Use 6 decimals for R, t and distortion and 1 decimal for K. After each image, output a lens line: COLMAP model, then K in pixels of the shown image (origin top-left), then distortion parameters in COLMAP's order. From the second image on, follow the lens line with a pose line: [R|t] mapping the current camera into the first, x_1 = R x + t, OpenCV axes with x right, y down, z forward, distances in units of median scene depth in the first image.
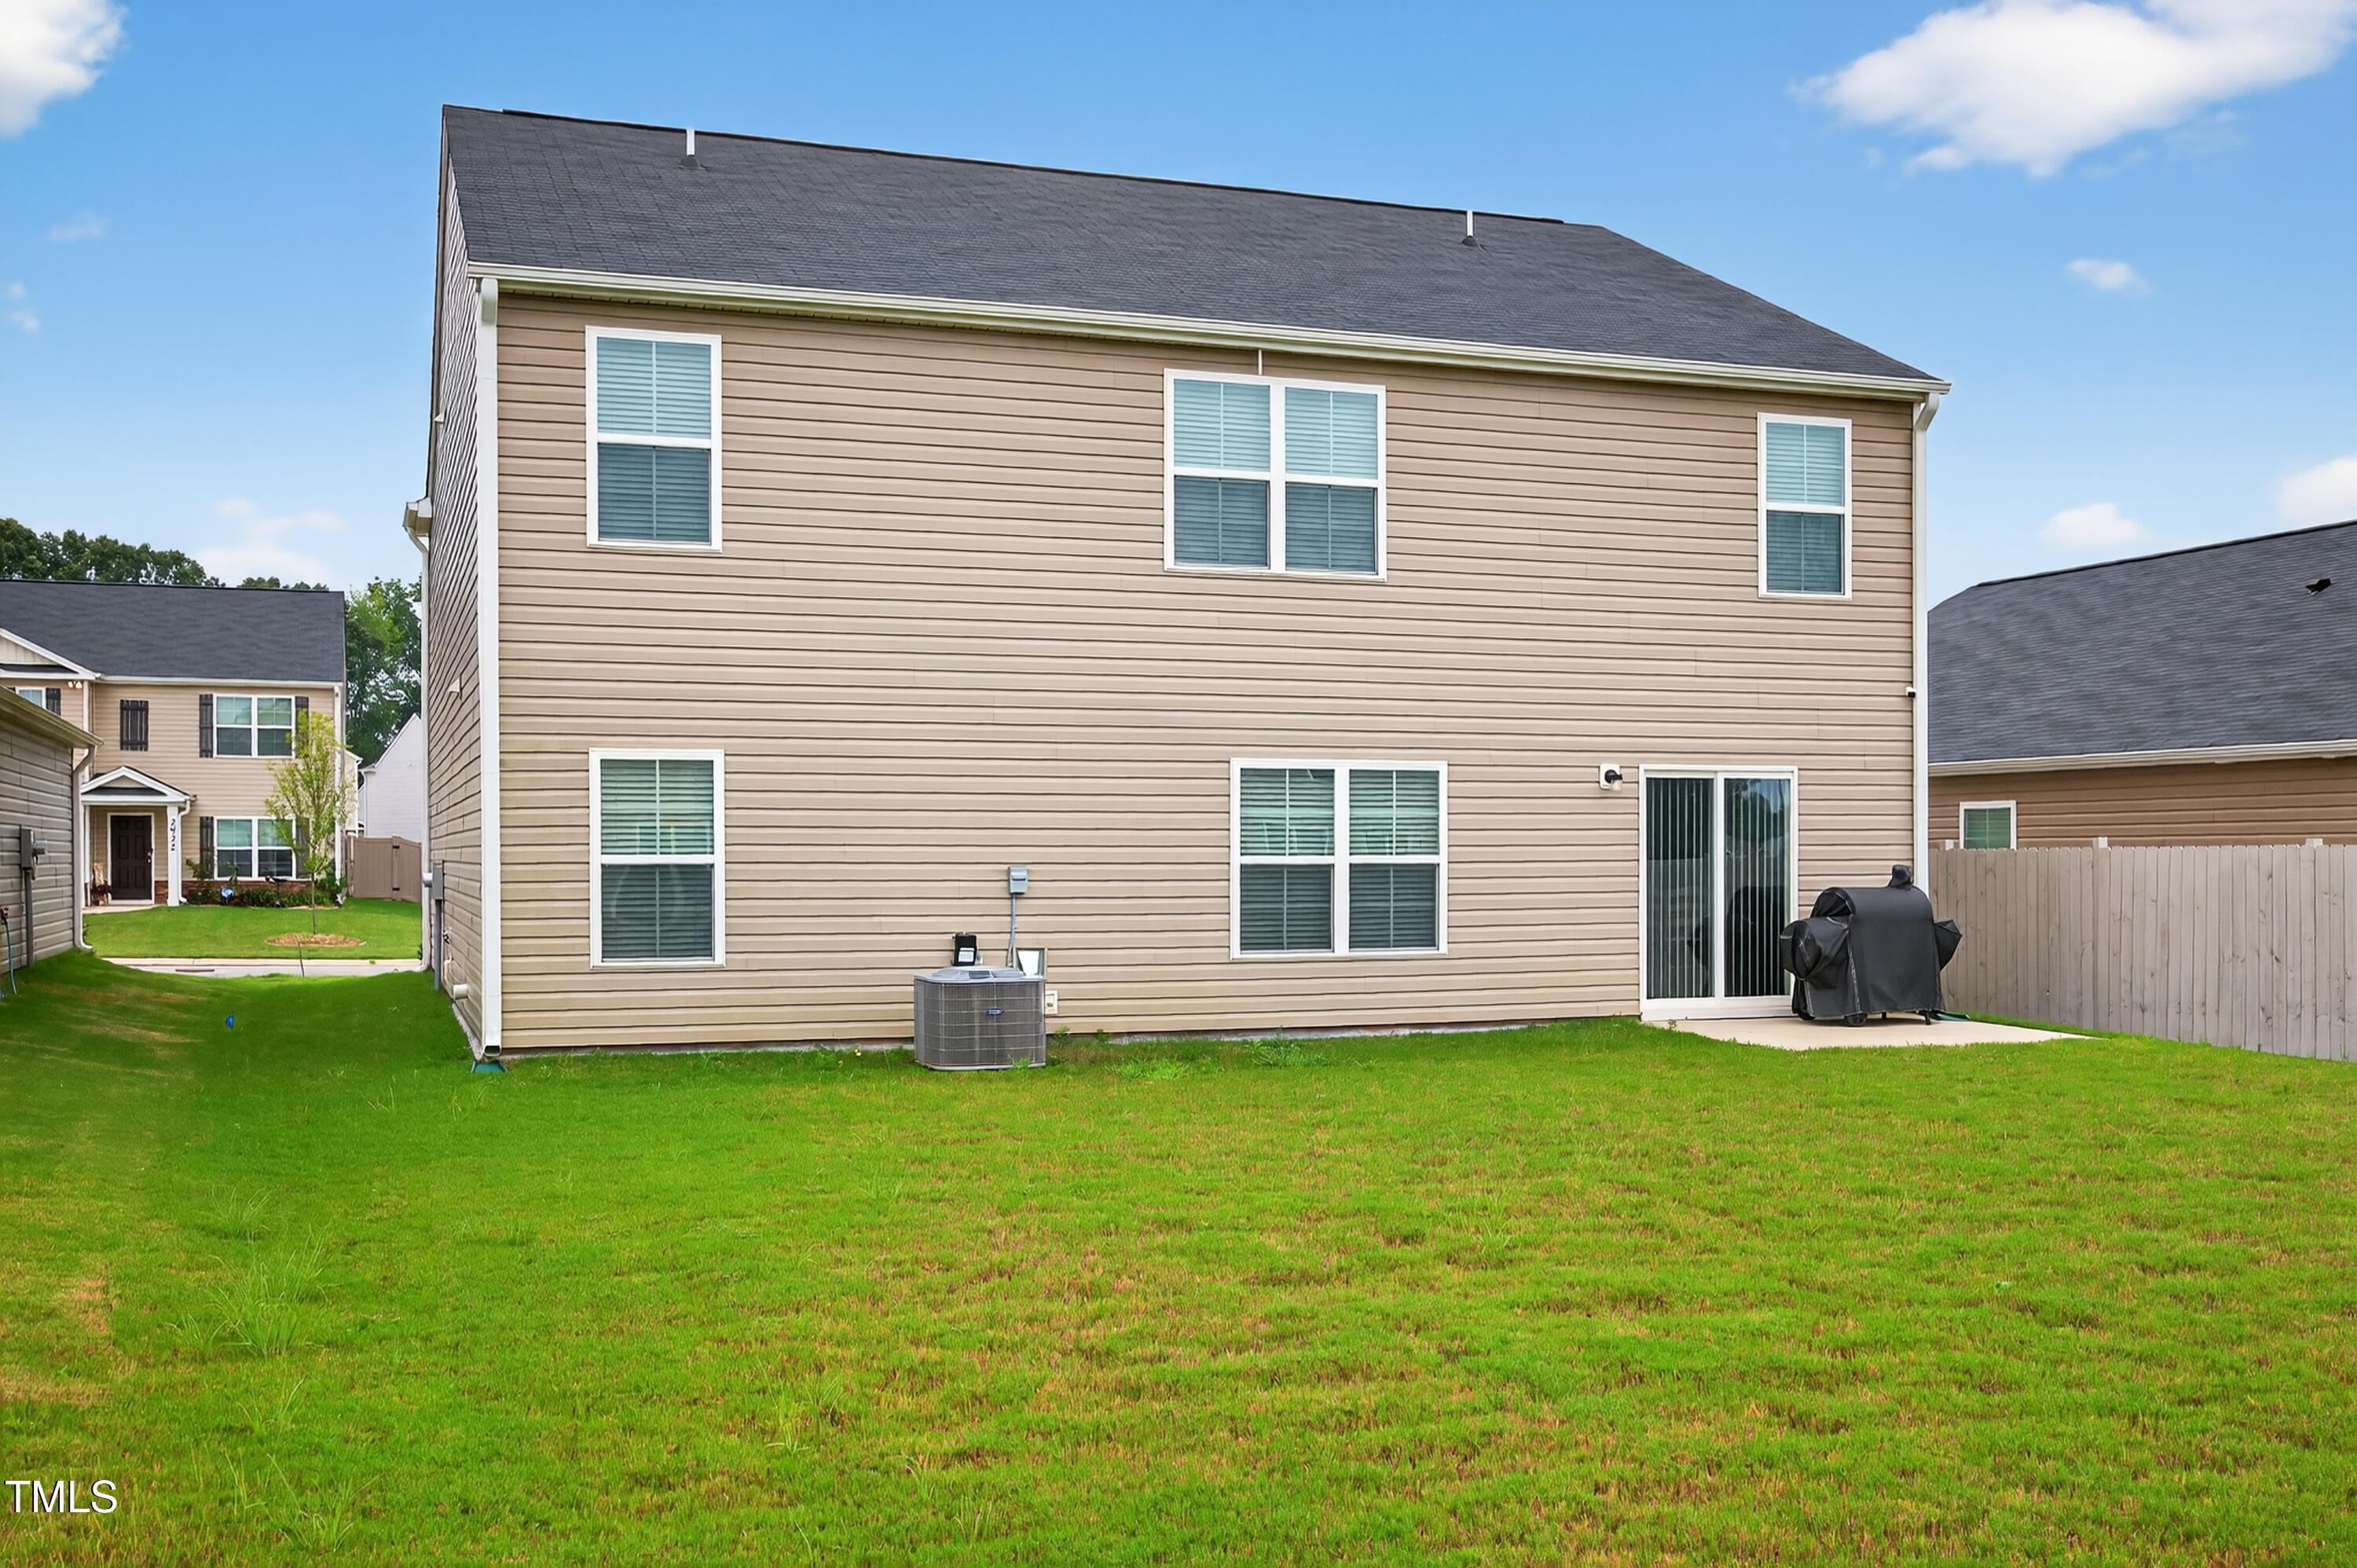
lens RADIAL K [[2308.9, 0, 1187.6], [0, 2308.9, 828.1], [0, 0, 1]] dist [0.025228, 0.000000]
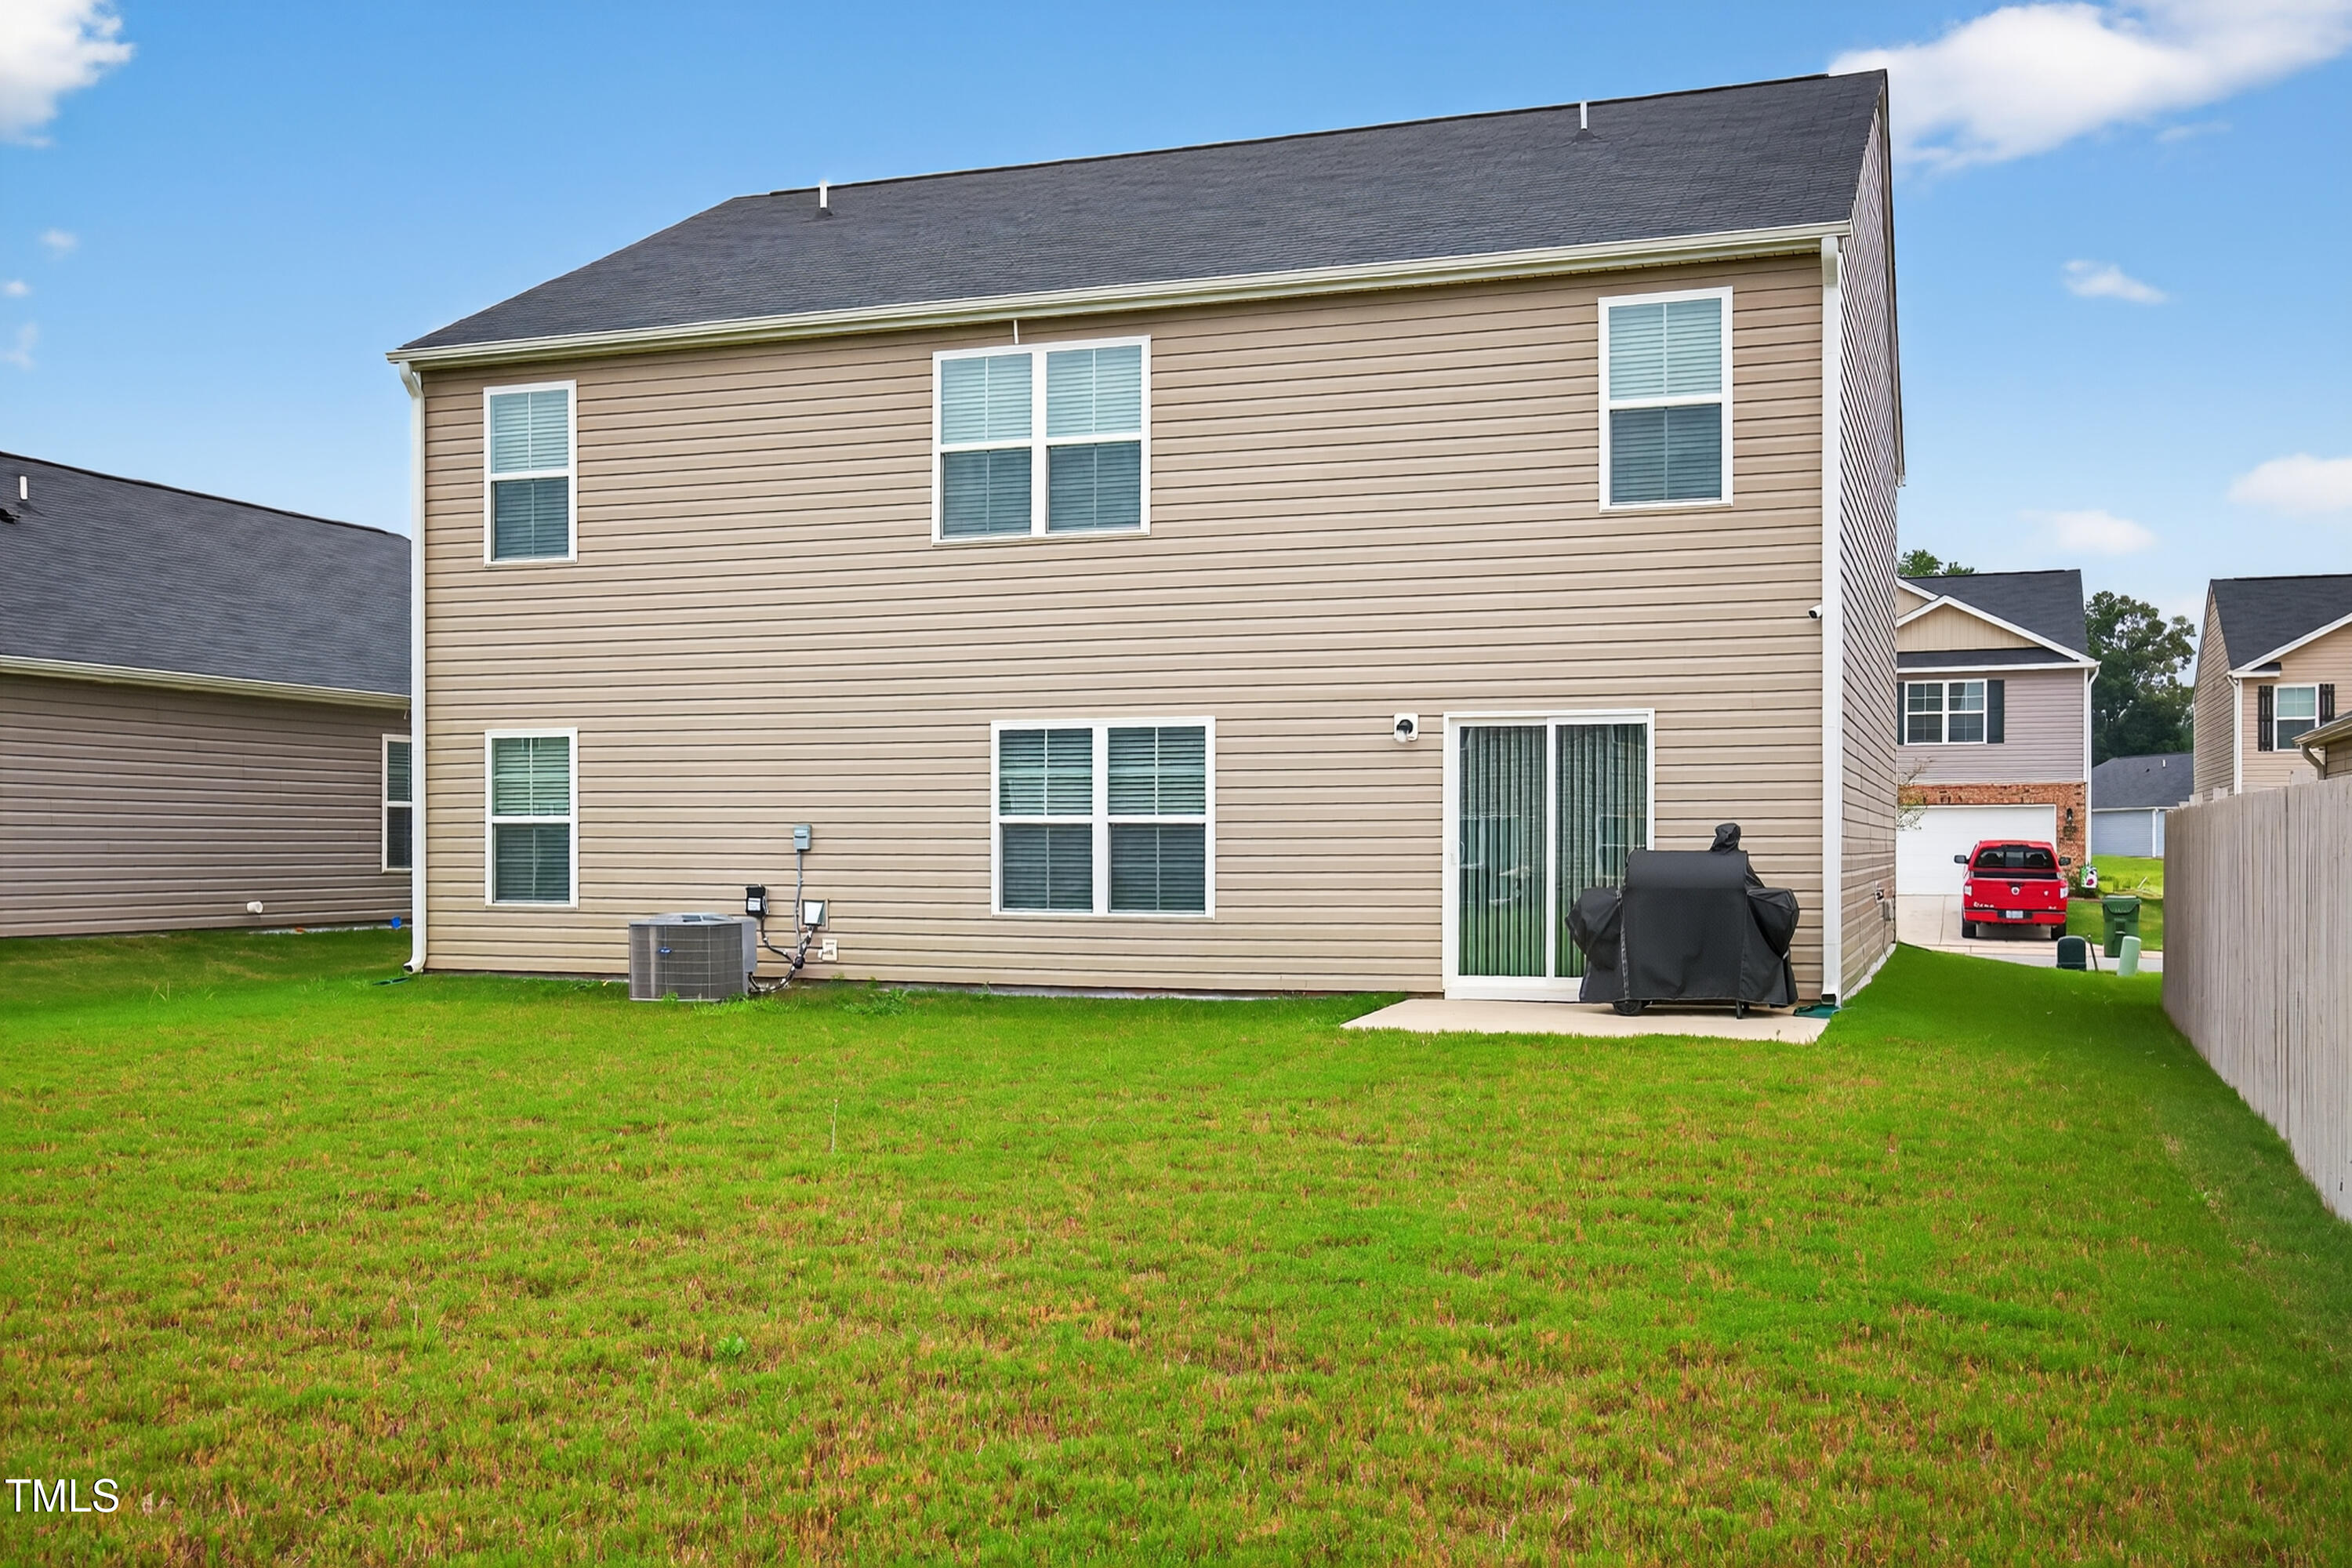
lens RADIAL K [[2304.2, 0, 1155.5], [0, 2304.2, 786.9], [0, 0, 1]] dist [0.025228, 0.000000]
pose [[0.765145, -0.010851, -0.643767, 0.724230], [0.009951, 0.999938, -0.005027, 0.005098], [0.643781, -0.002559, 0.765205, 0.256366]]
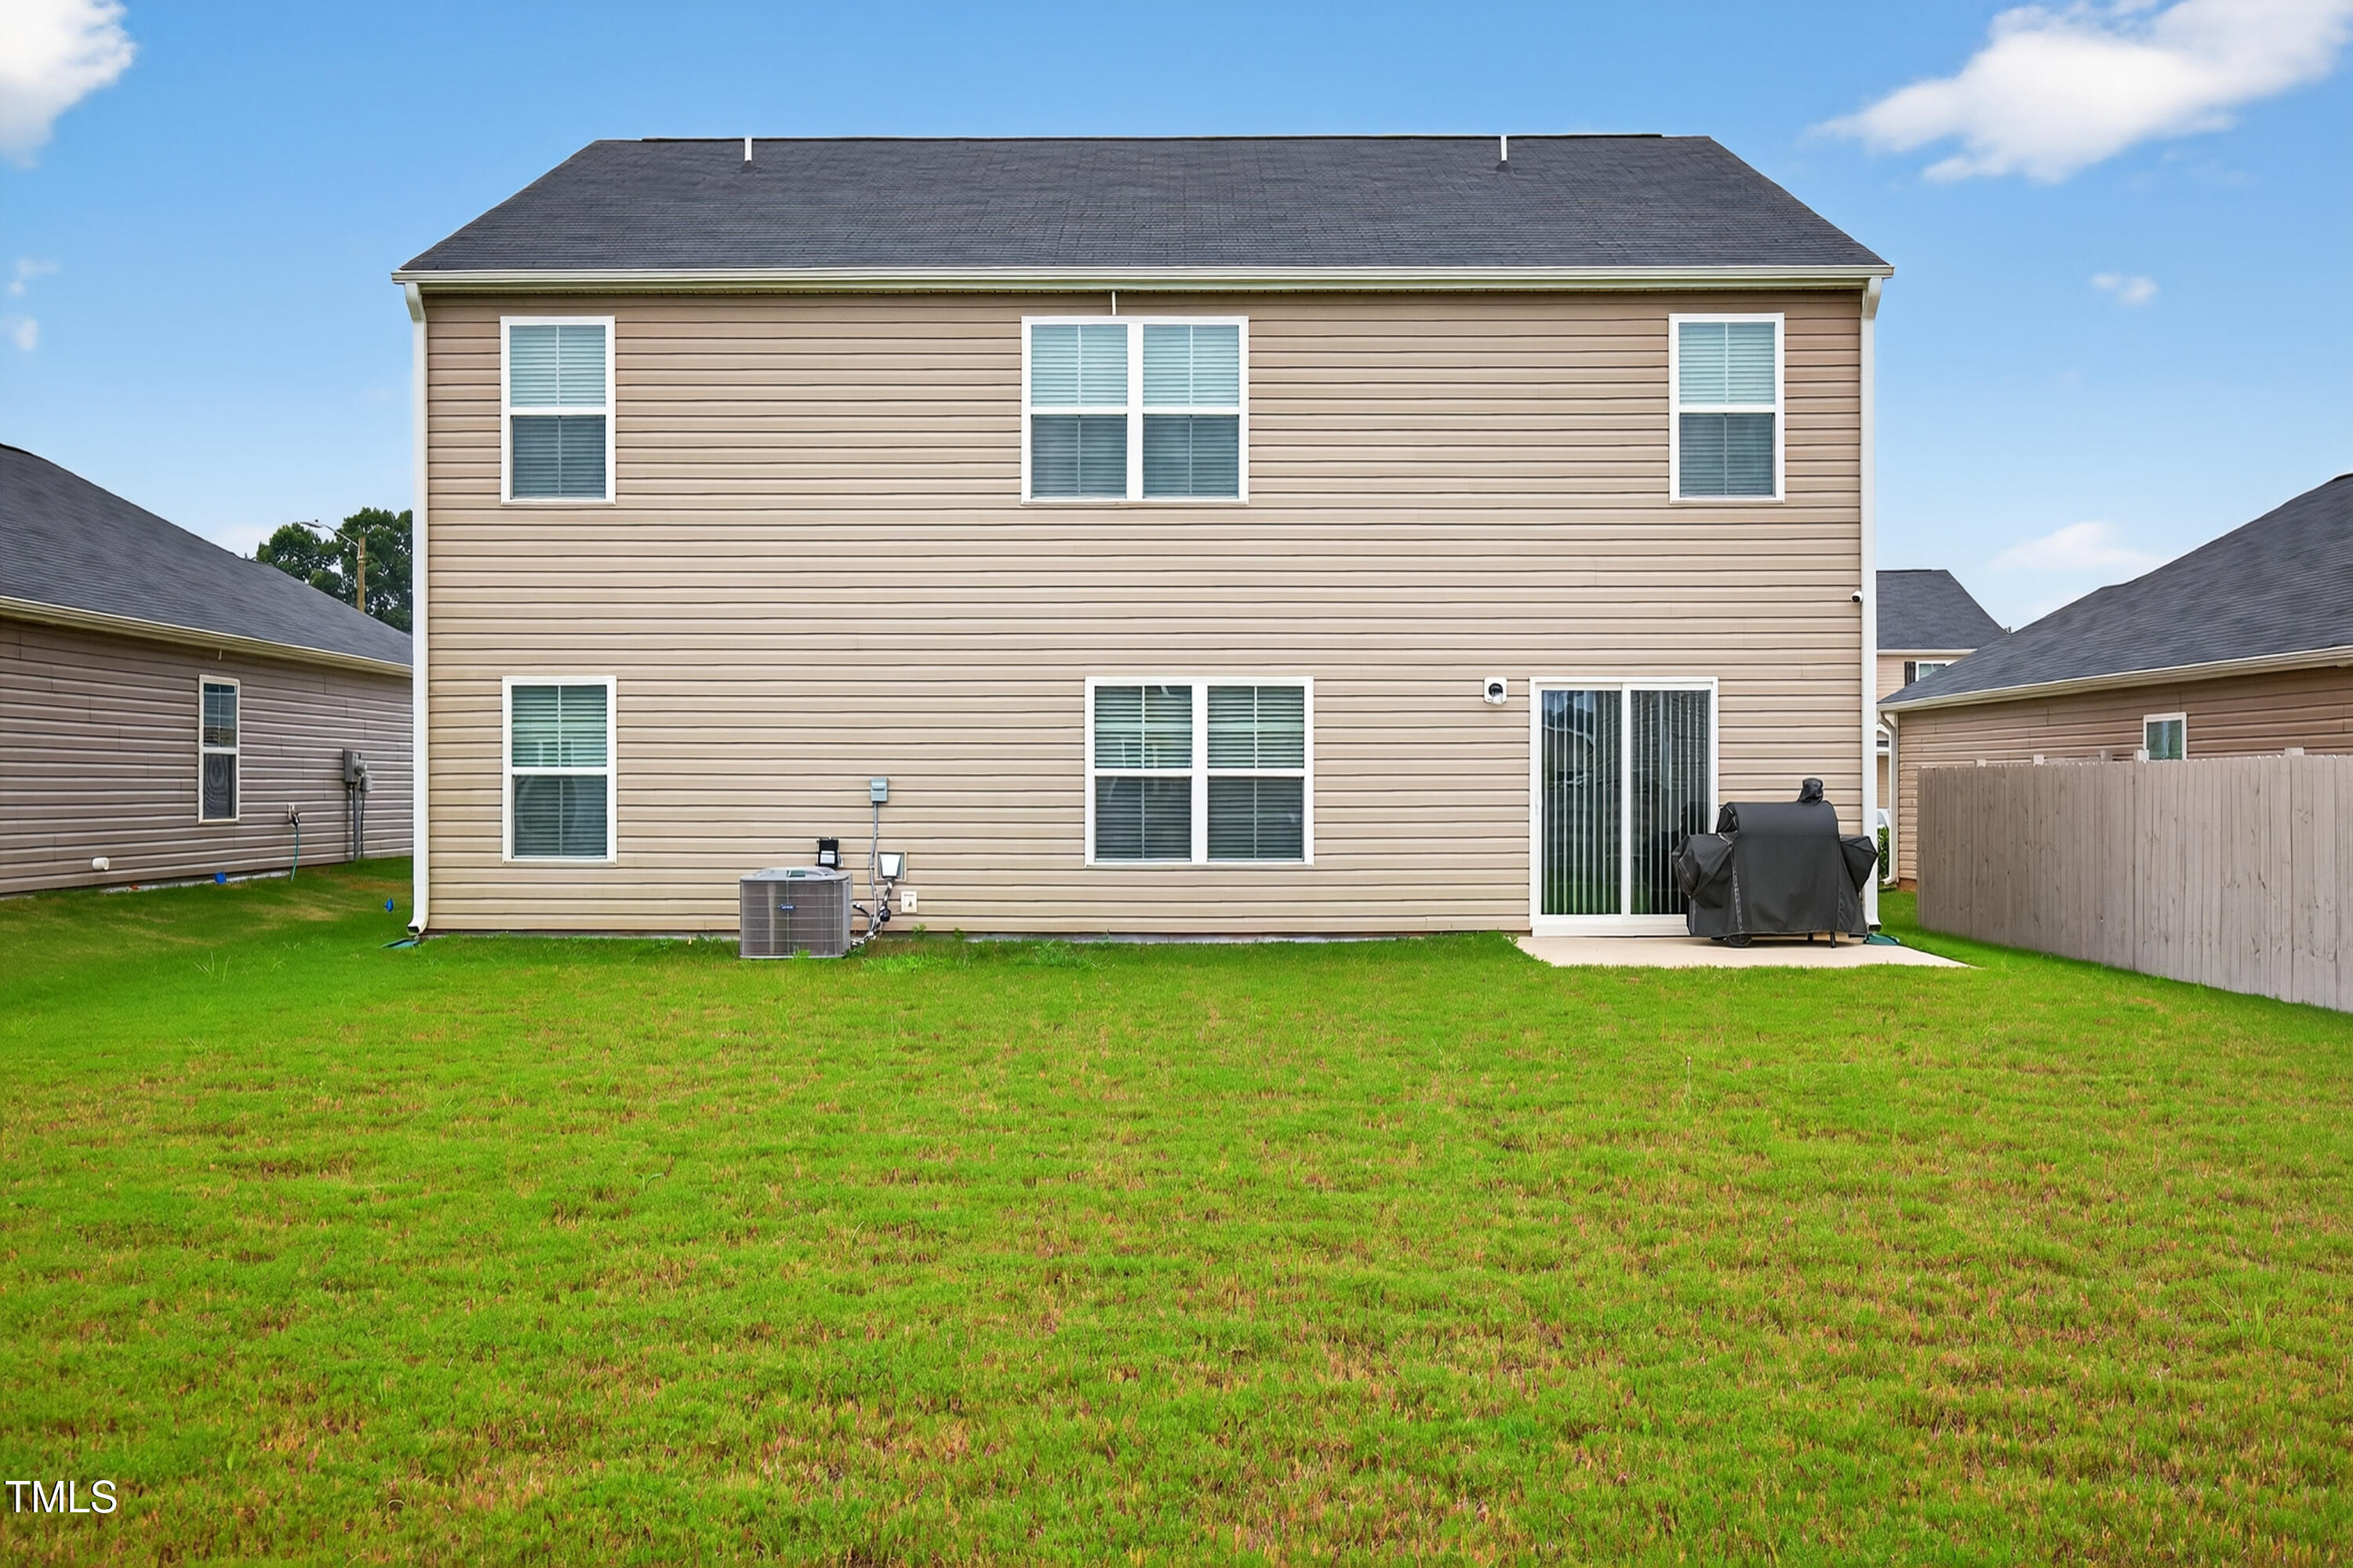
lens RADIAL K [[2043.1, 0, 1158.2], [0, 2043.1, 743.2], [0, 0, 1]] dist [0.019393, -0.008596]
pose [[0.936851, -0.003540, -0.349711, 0.372814], [0.003026, 0.999993, -0.002016, 0.002309], [0.349716, 0.000830, 0.936855, 0.127785]]
